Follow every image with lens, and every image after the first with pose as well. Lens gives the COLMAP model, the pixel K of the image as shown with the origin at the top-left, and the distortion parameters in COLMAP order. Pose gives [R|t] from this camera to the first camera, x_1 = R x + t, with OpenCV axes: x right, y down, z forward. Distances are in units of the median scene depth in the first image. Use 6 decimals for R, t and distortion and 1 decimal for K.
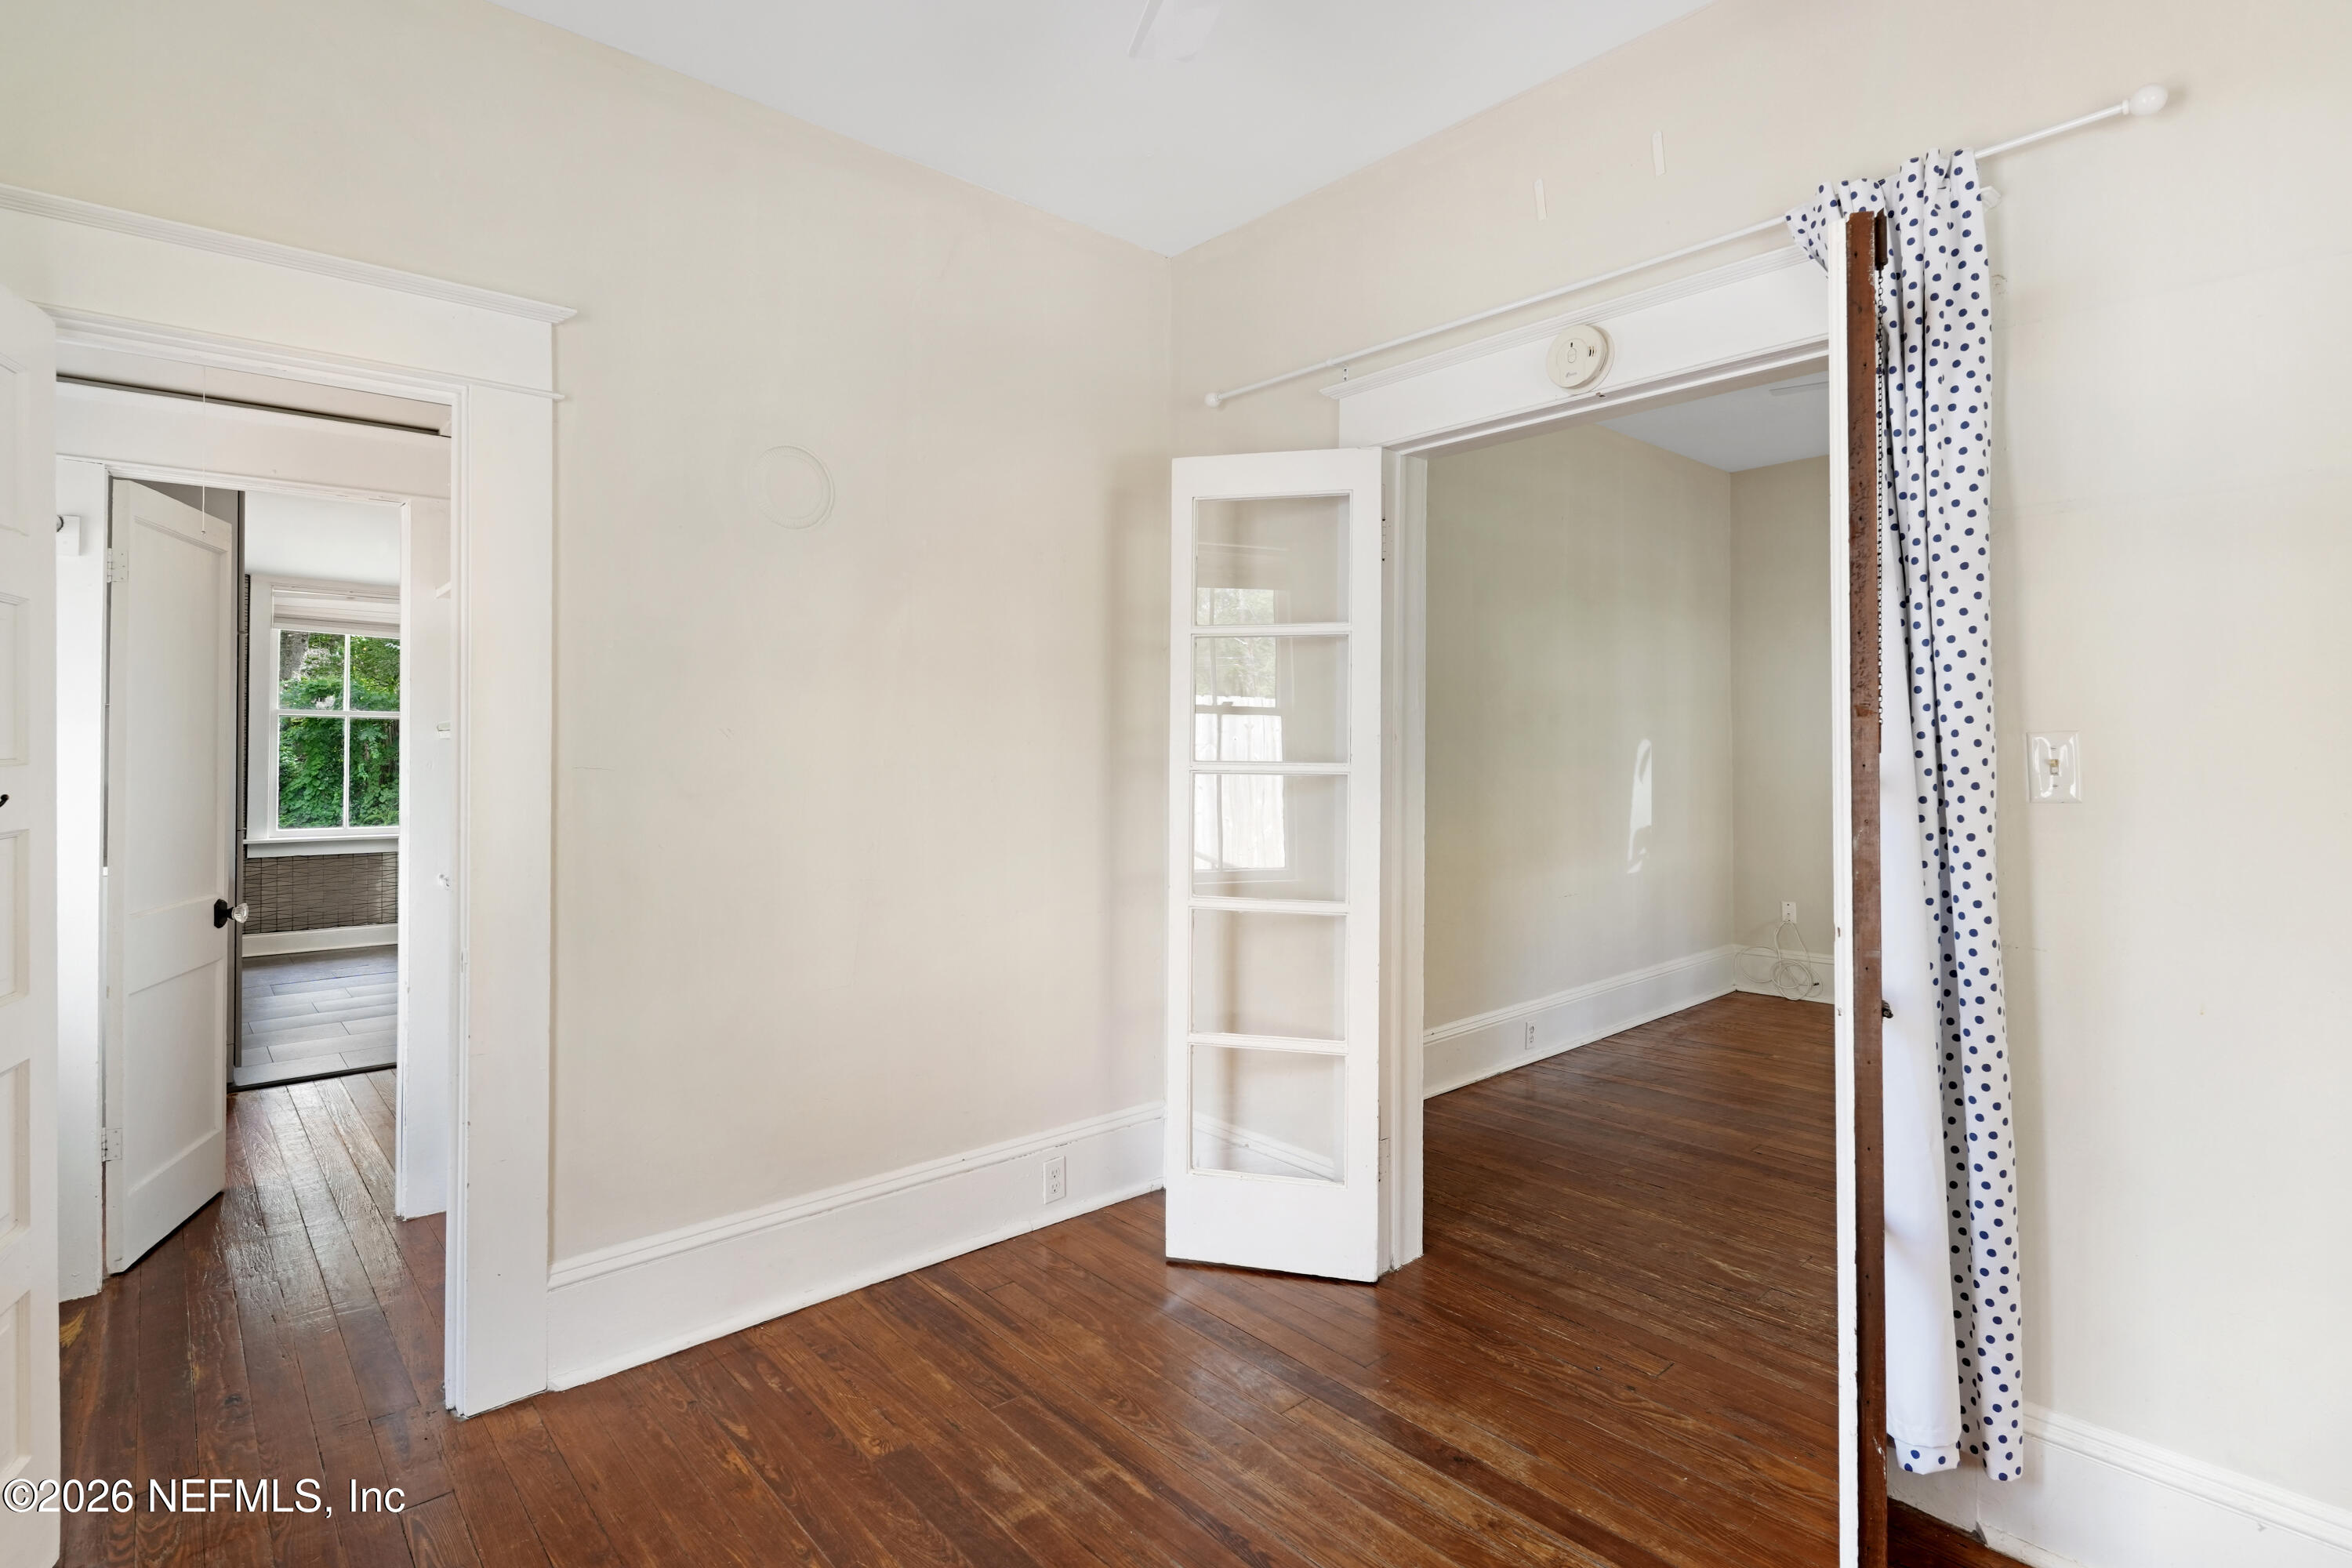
lens RADIAL K [[1148.6, 0, 1174.2], [0, 1148.6, 732.5], [0, 0, 1]] dist [0.008545, -0.005495]
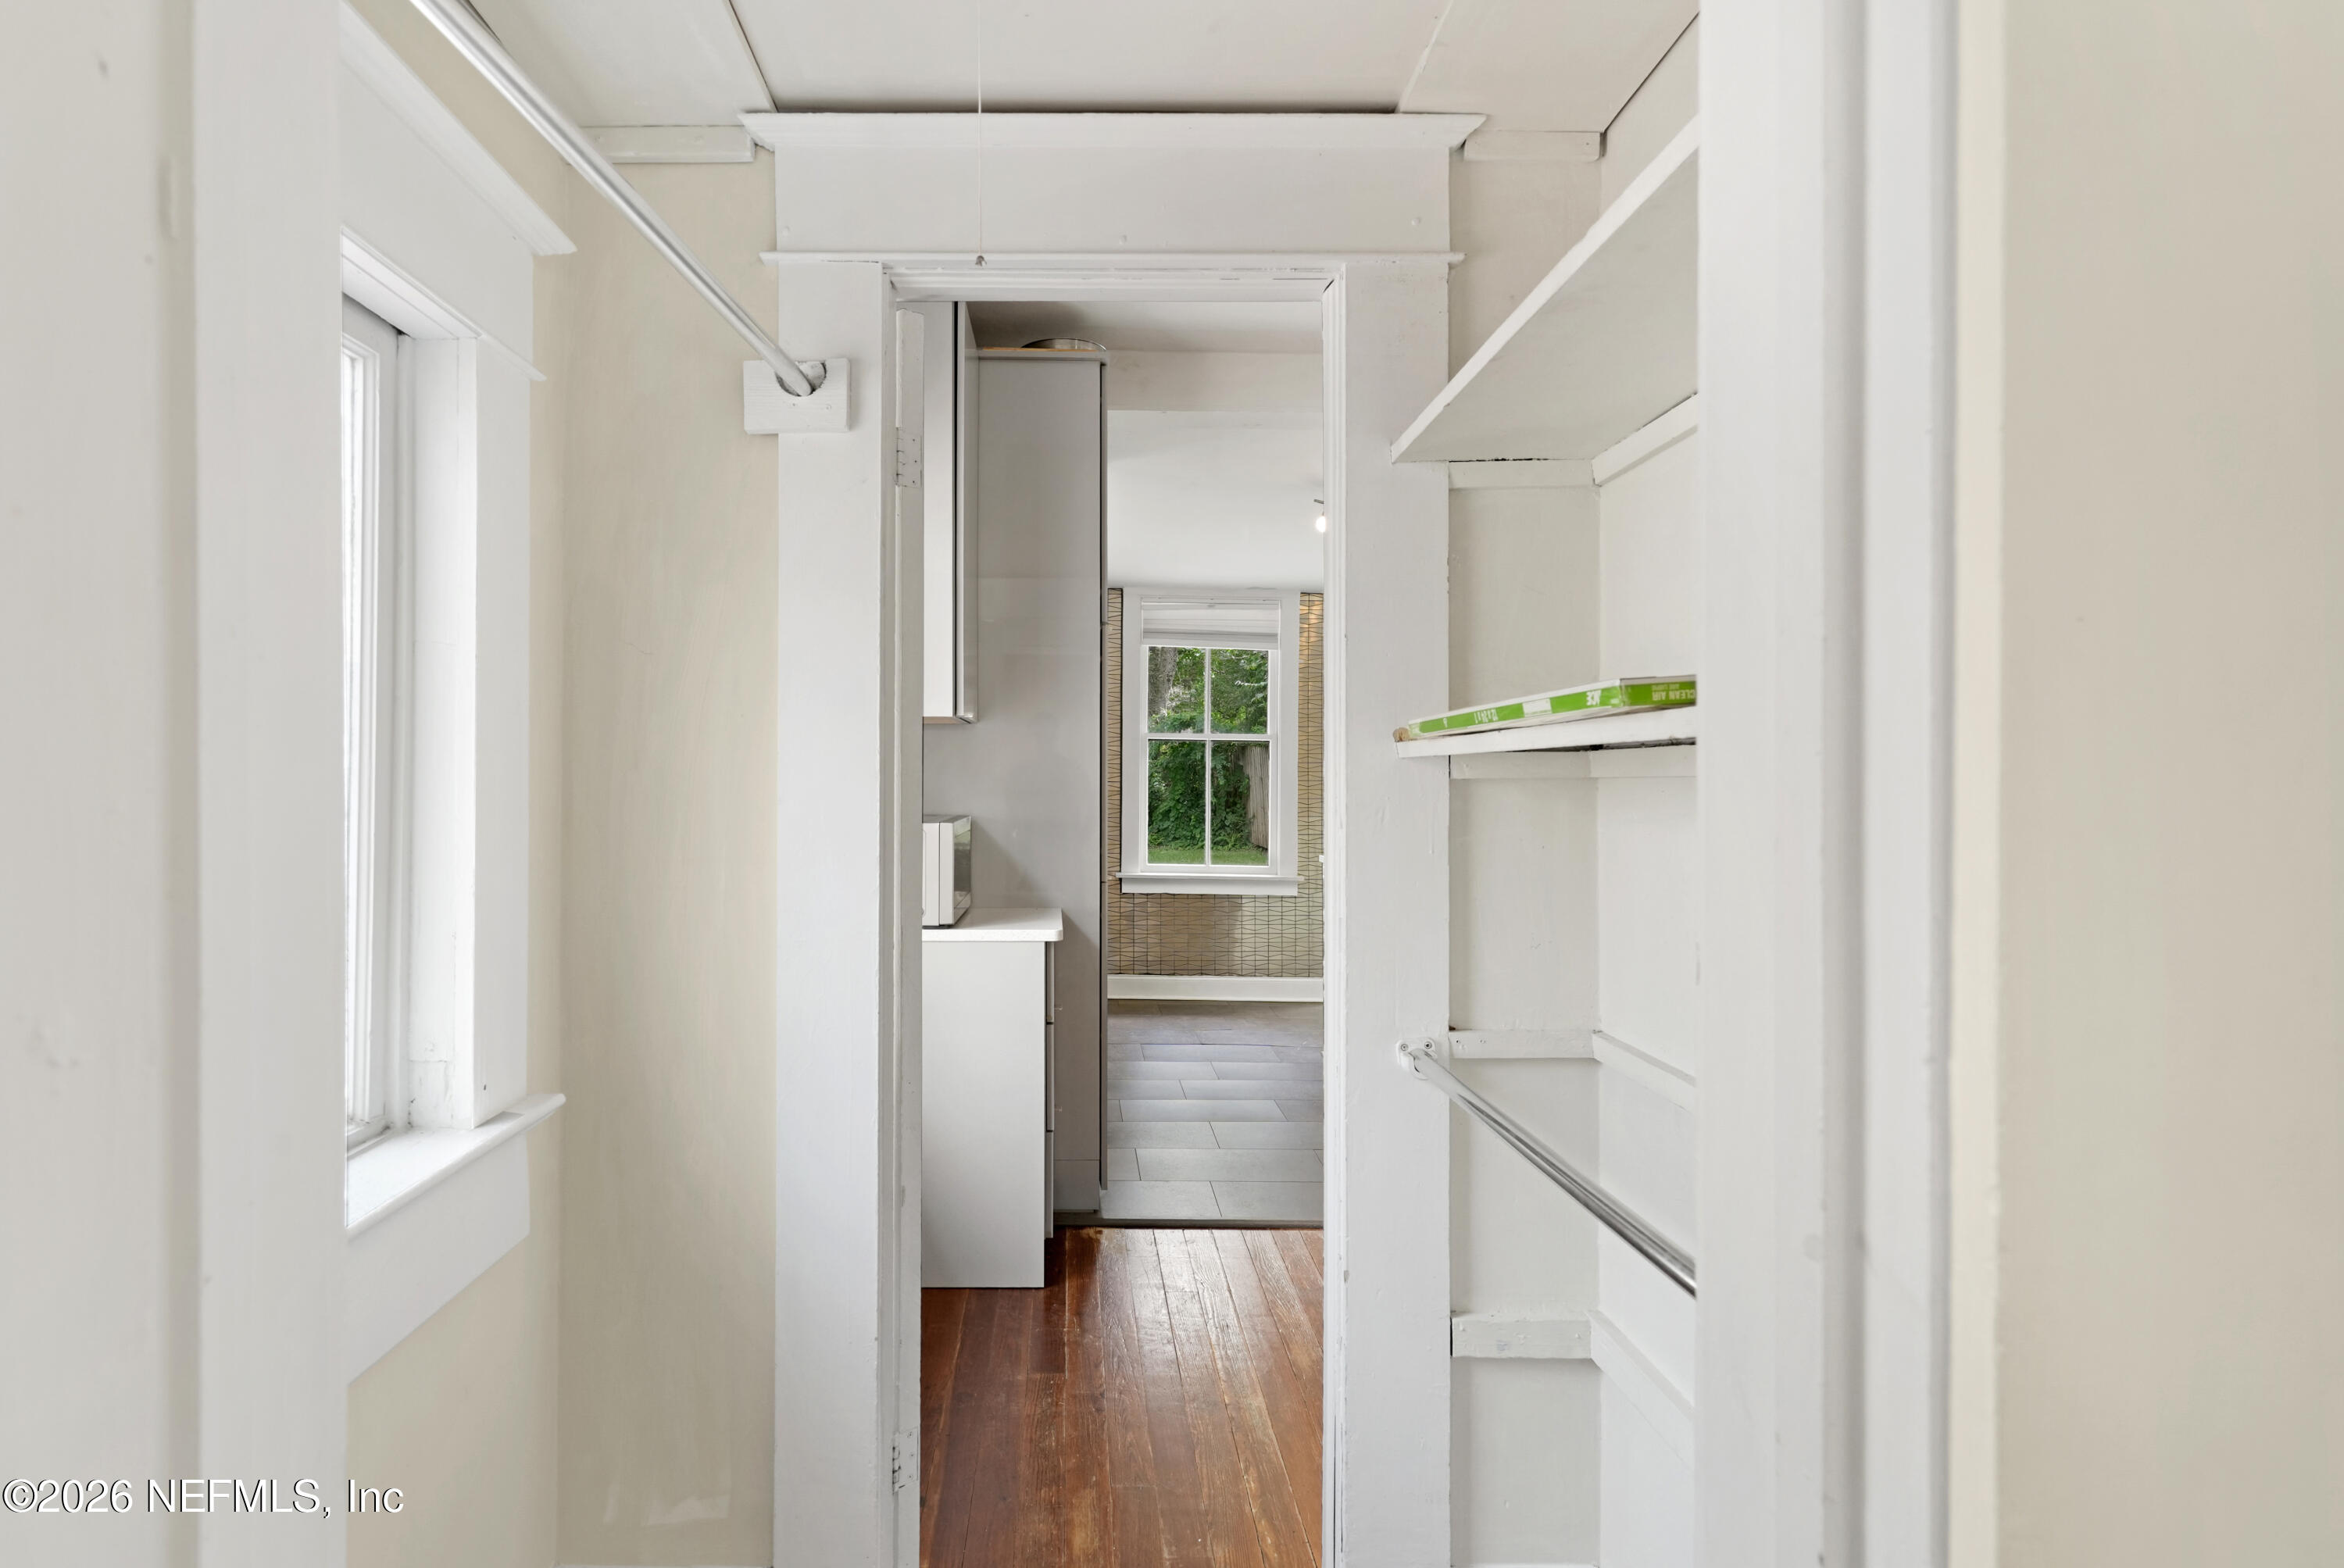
lens RADIAL K [[1144.7, 0, 1167.6], [0, 1144.7, 780.0], [0, 0, 1]] dist [0.008545, -0.005495]
pose [[0.796948, 0.006878, -0.604009, -0.212224], [0.003586, 0.999864, 0.016118, 0.003127], [0.604037, -0.015012, 0.796815, 0.280411]]
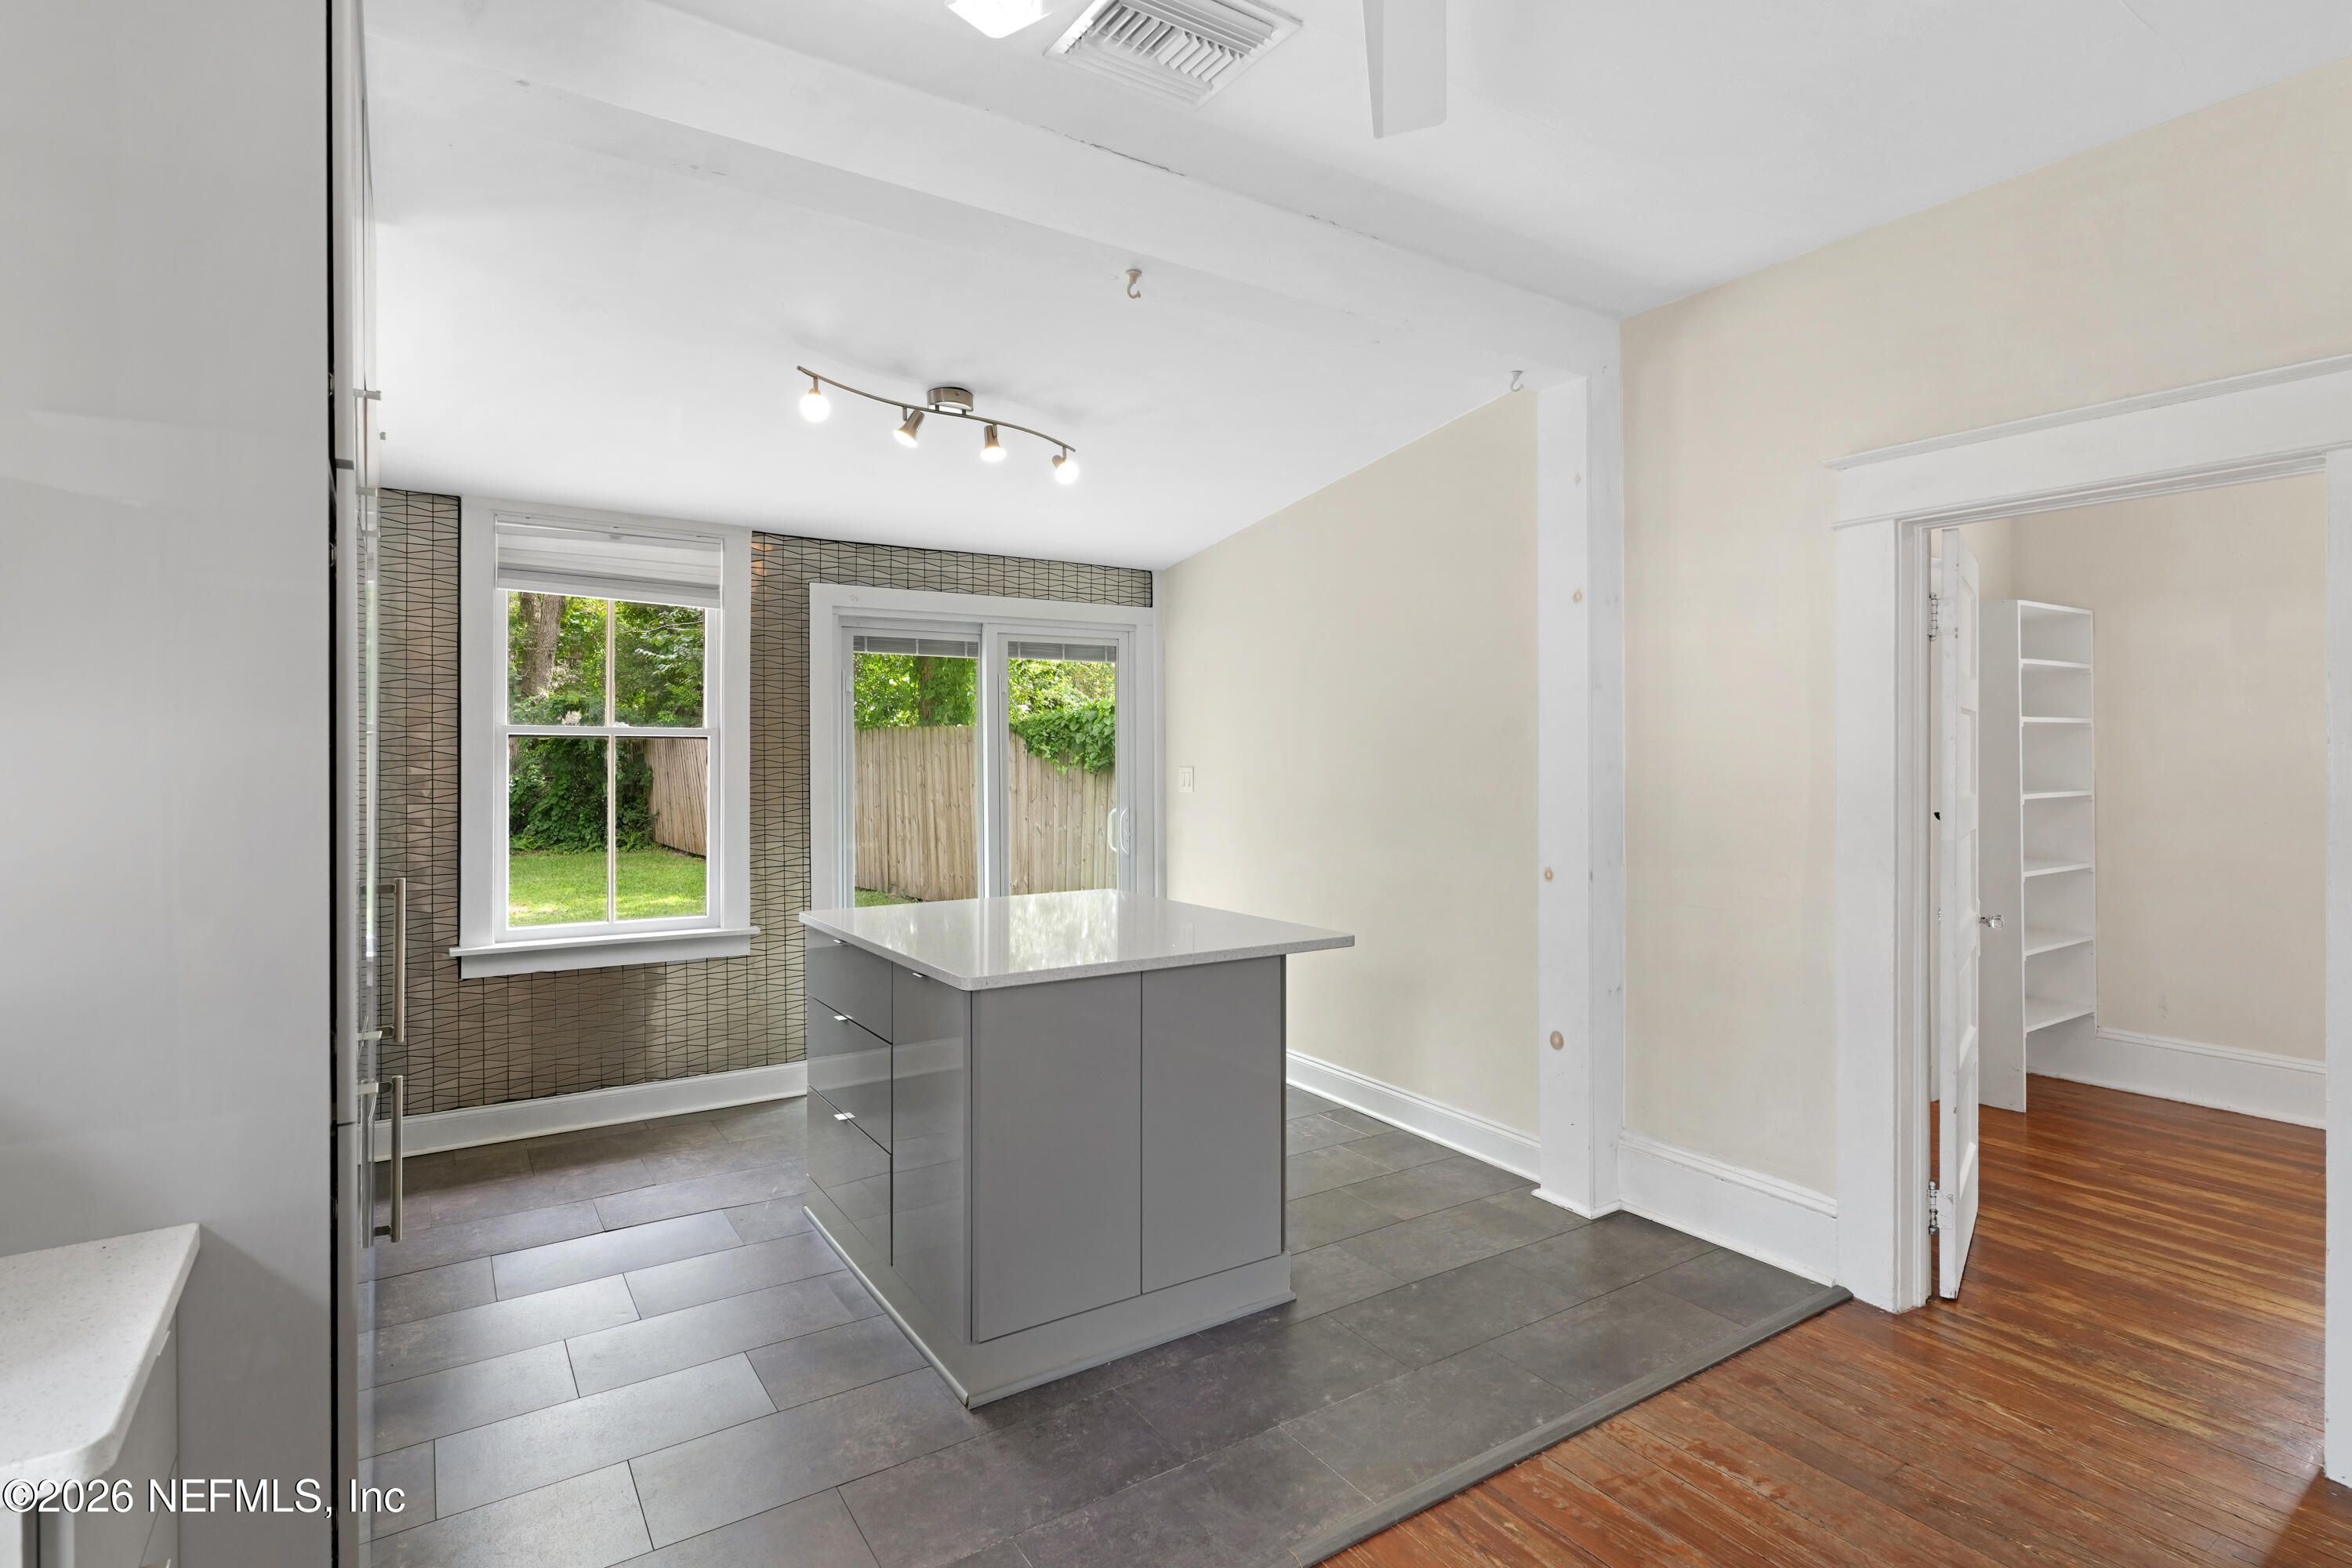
lens RADIAL K [[1148.6, 0, 1151.8], [0, 1148.6, 745.3], [0, 0, 1]] dist [0.008545, -0.005495]
pose [[0.986235, -0.008296, -0.165141, -0.344007], [0.008533, 0.999963, 0.000729, -0.006680], [0.165129, -0.002128, 0.986270, 0.458872]]
